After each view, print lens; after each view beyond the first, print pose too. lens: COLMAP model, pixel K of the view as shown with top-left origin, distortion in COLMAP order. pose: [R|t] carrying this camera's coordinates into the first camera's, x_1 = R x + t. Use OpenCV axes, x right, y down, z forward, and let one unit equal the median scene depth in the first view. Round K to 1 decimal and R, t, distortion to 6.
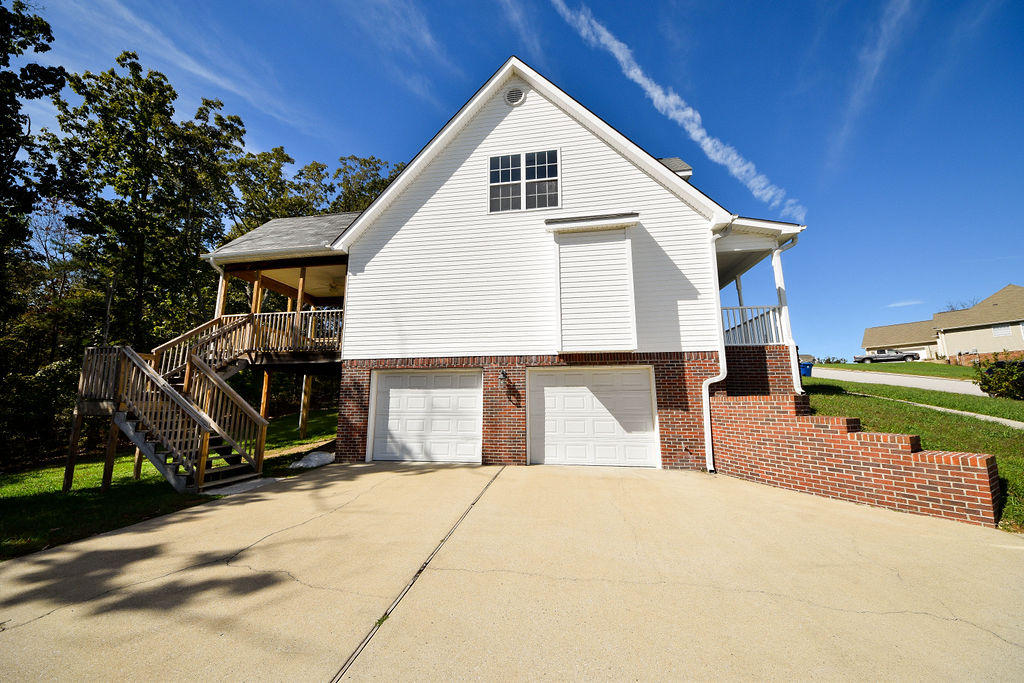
lens RADIAL K [[362.1, 0, 512.0], [0, 362.1, 341.5], [0, 0, 1]] dist [0.011437, -0.009519]
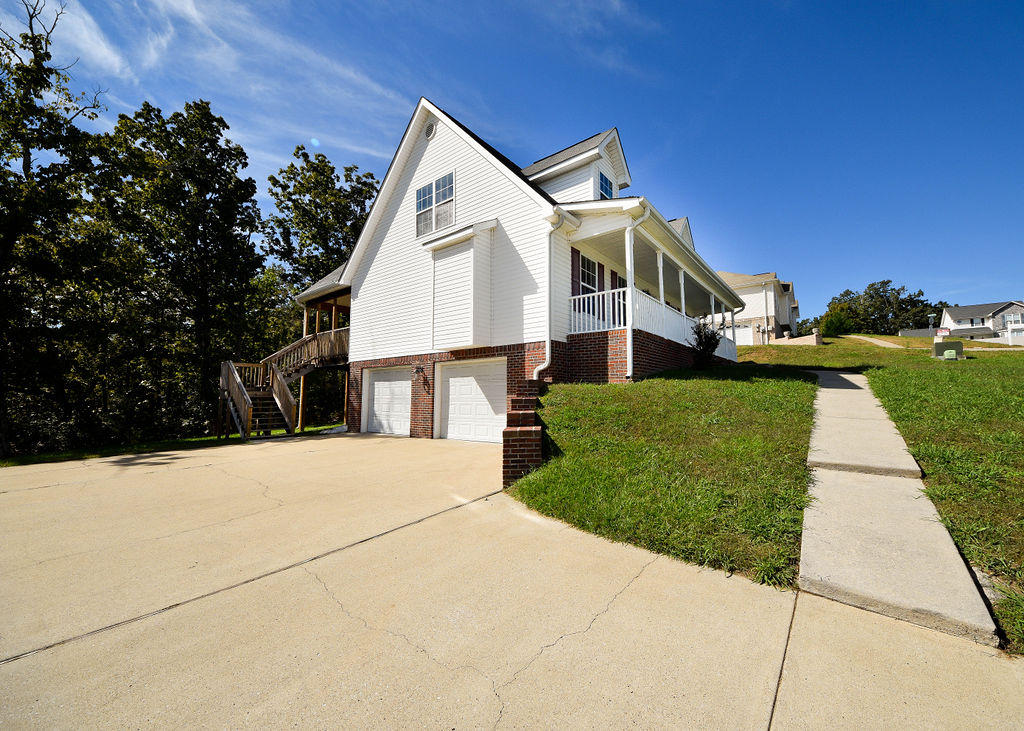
lens RADIAL K [[386.7, 0, 571.8], [0, 386.7, 365.0], [0, 0, 1]] dist [-0.000238, -0.000057]
pose [[0.906313, -0.038781, -0.420825, 0.941344], [0.077315, 0.994190, 0.074889, 0.015089], [0.415476, -0.100409, 0.904045, -0.007632]]
